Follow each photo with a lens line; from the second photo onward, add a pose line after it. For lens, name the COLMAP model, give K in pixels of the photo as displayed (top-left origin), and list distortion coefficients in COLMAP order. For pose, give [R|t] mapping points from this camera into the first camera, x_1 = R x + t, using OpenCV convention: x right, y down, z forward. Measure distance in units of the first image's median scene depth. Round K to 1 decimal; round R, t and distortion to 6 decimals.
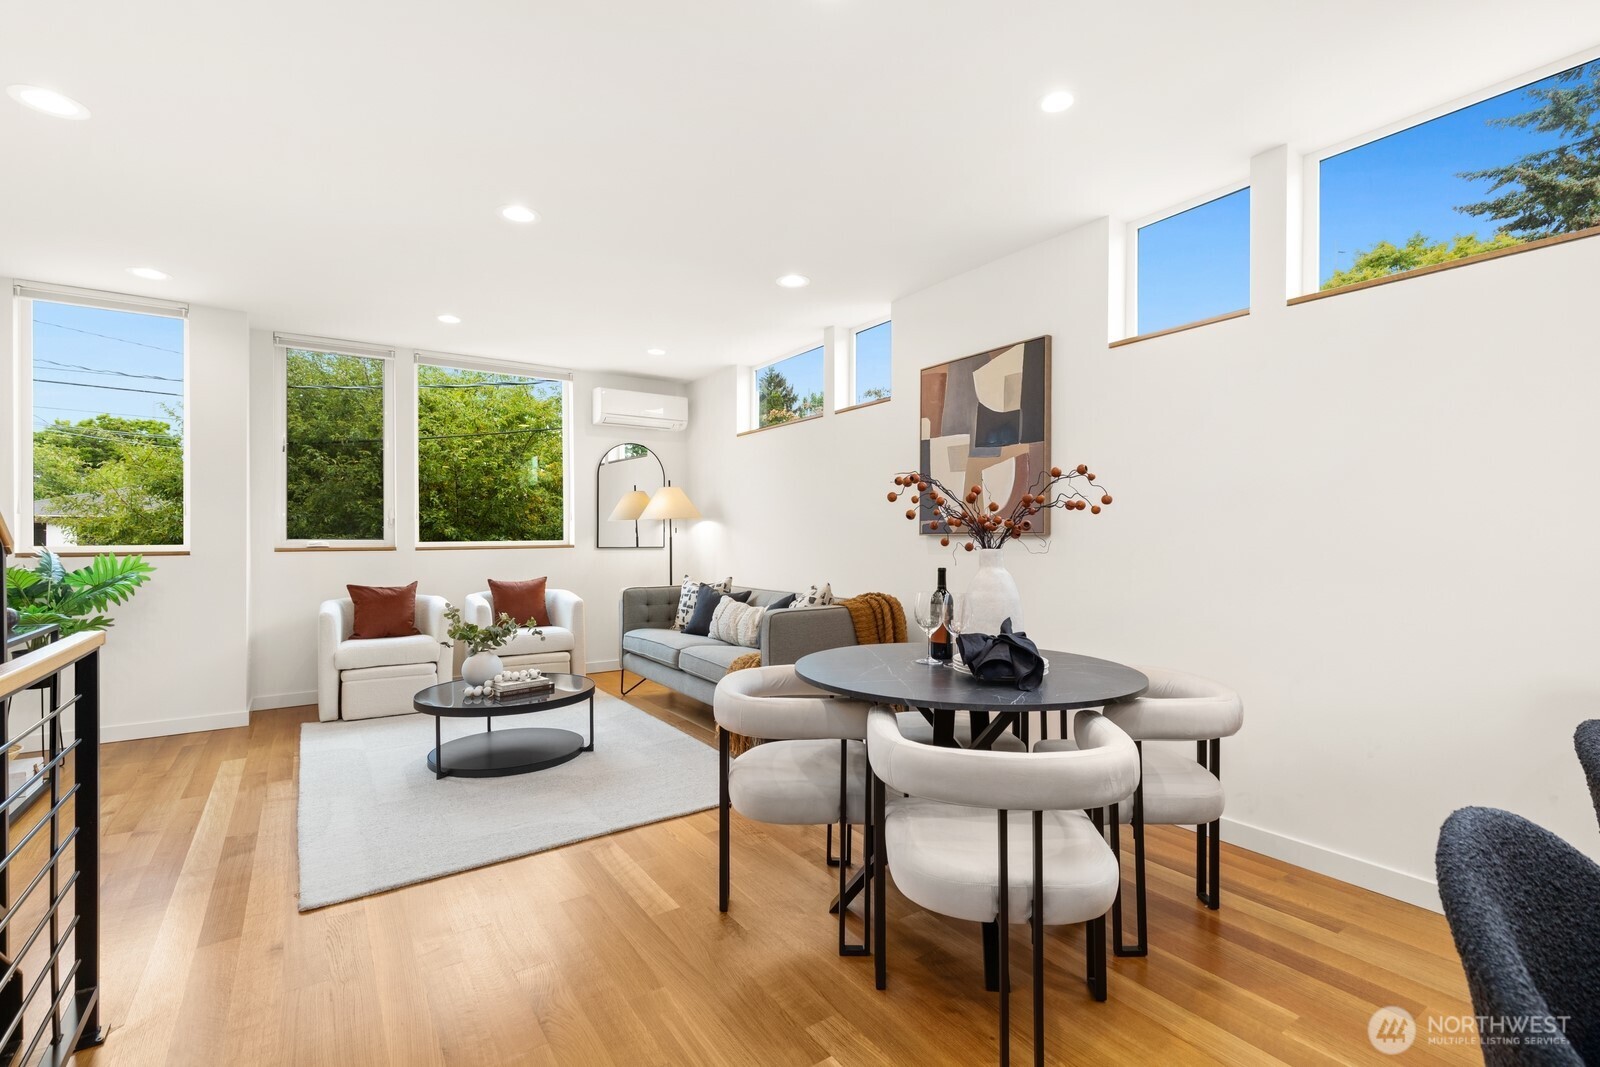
lens RADIAL K [[727.4, 0, 792.8], [0, 727.4, 533.0], [0, 0, 1]] dist [0.017575, -0.001981]
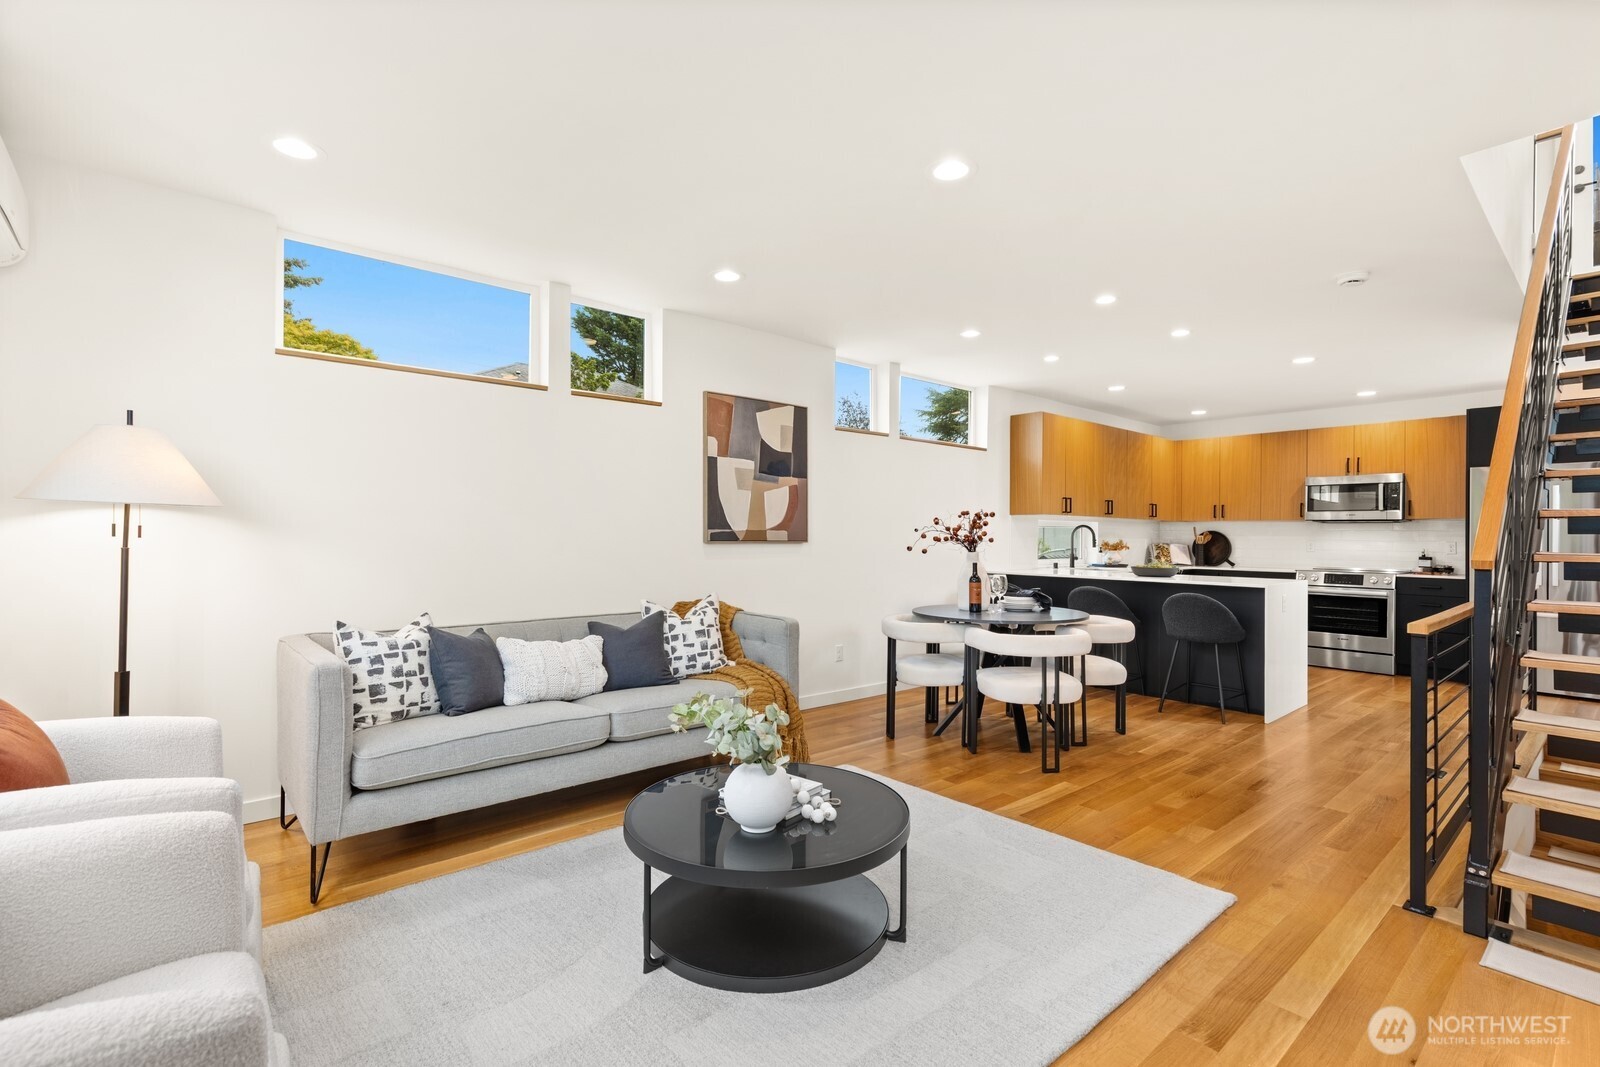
lens RADIAL K [[727.4, 0, 798.1], [0, 727.4, 533.6], [0, 0, 1]] dist [0.017575, -0.001981]
pose [[-0.115826, -0.000276, 0.993269, -0.805367], [-0.013343, 0.999910, -0.001278, -0.009233], [-0.993180, -0.013401, -0.115819, 0.856431]]
